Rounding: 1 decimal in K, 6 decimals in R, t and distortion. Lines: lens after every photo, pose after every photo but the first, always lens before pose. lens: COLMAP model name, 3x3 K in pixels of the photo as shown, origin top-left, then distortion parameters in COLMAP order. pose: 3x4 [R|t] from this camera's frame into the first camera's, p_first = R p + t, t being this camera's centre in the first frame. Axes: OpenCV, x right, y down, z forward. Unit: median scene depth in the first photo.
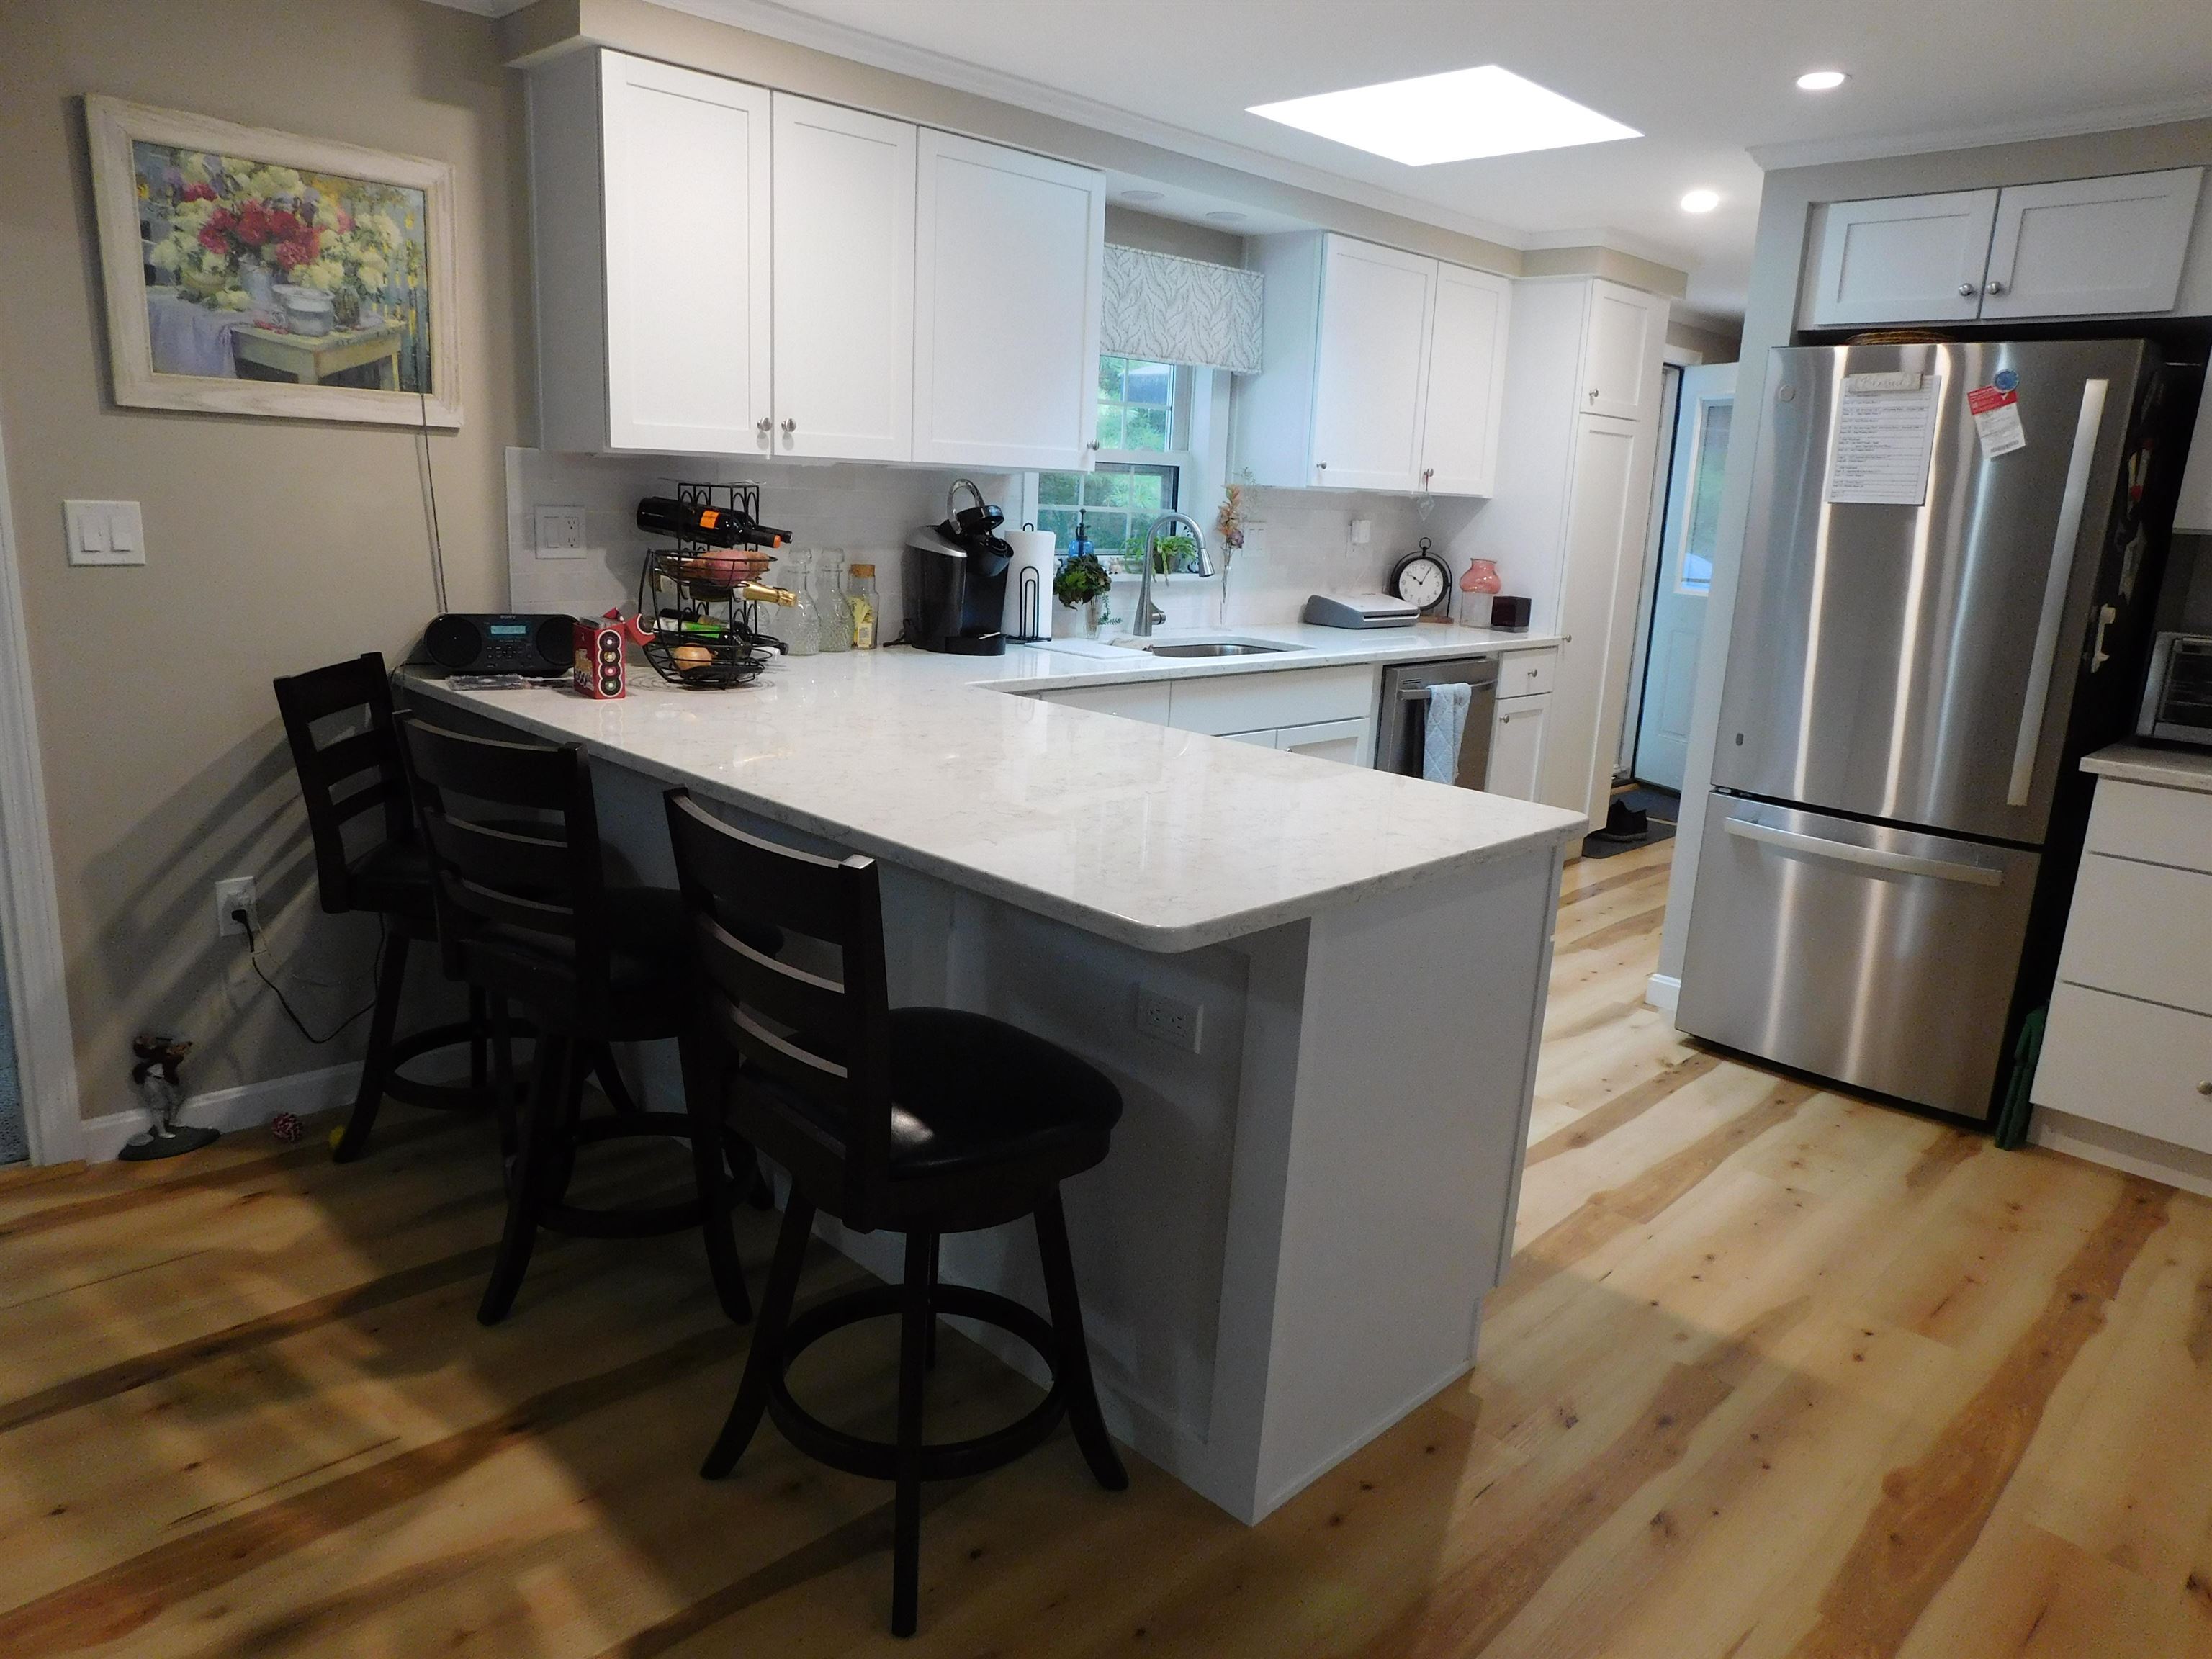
lens RADIAL K [[1472.3, 0, 1024.3], [0, 1472.3, 824.3], [0, 0, 1]] dist [-0.057583, 0.046805]
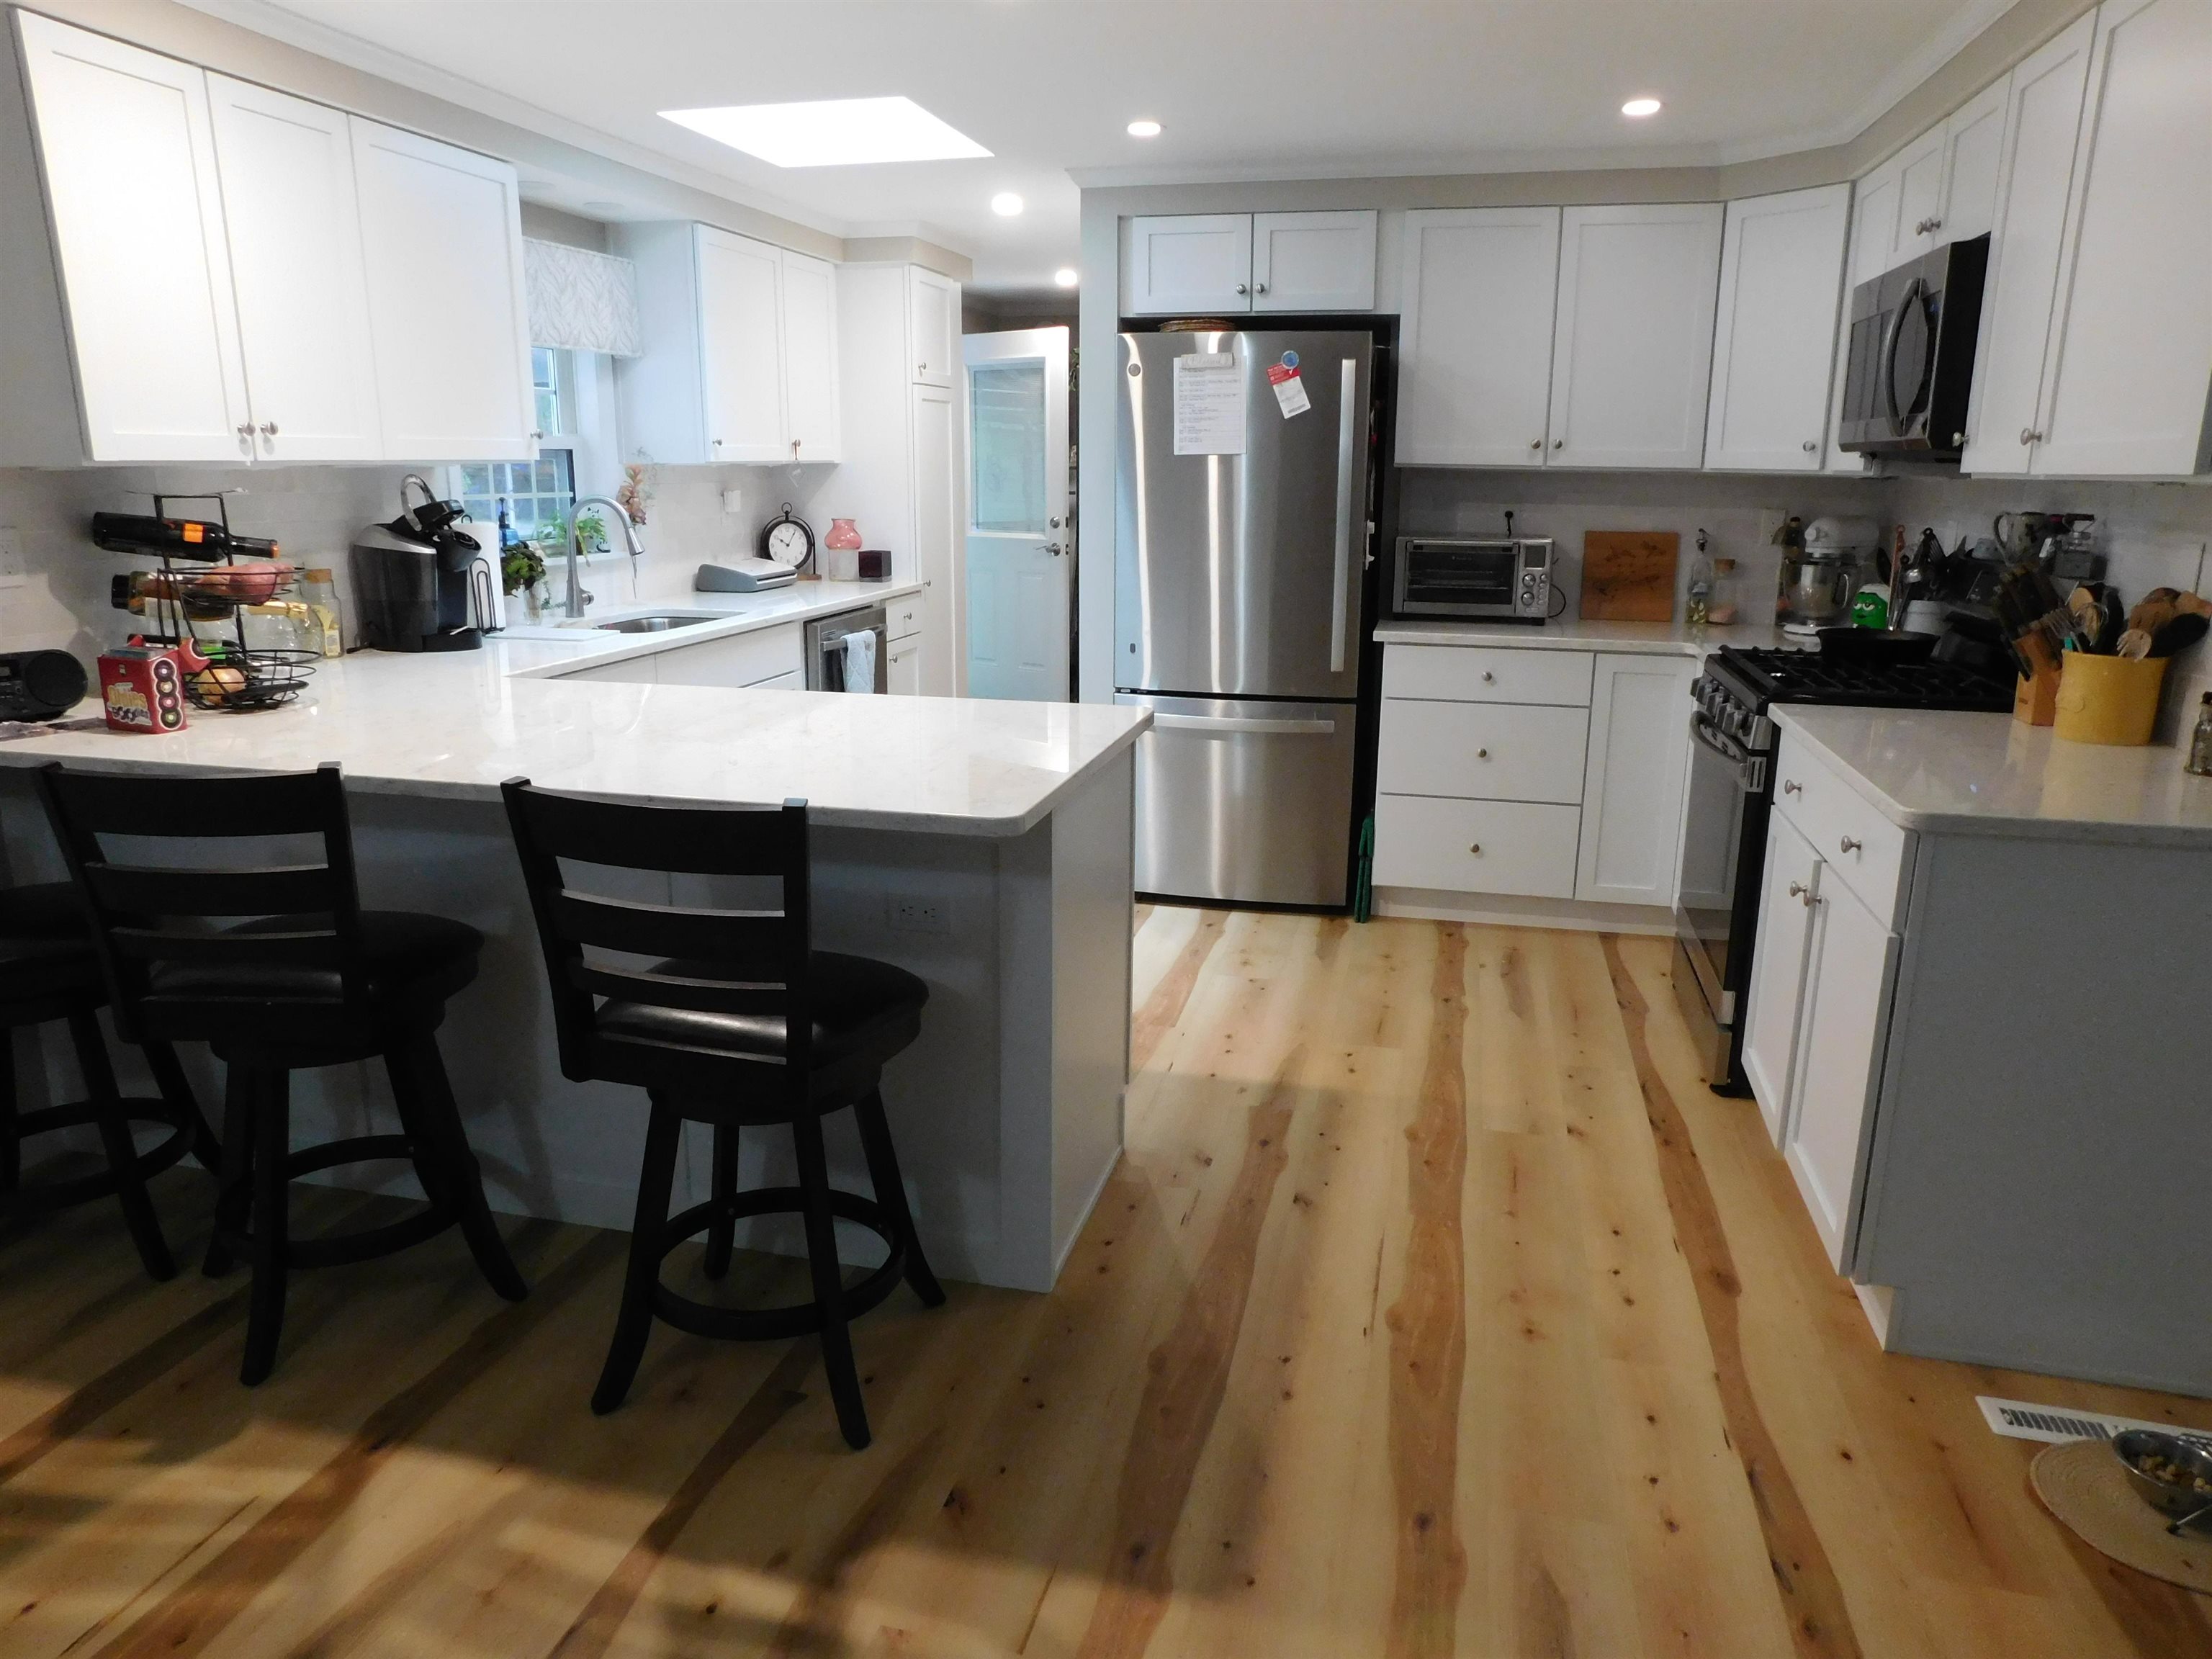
lens RADIAL K [[1472.3, 0, 1060.4], [0, 1472.3, 826.1], [0, 0, 1]] dist [-0.057583, 0.046805]
pose [[0.856827, -0.166213, 0.488079, -0.230268], [0.154035, 0.985903, 0.065335, 0.000314], [-0.492058, 0.019201, 0.870351, -0.071389]]
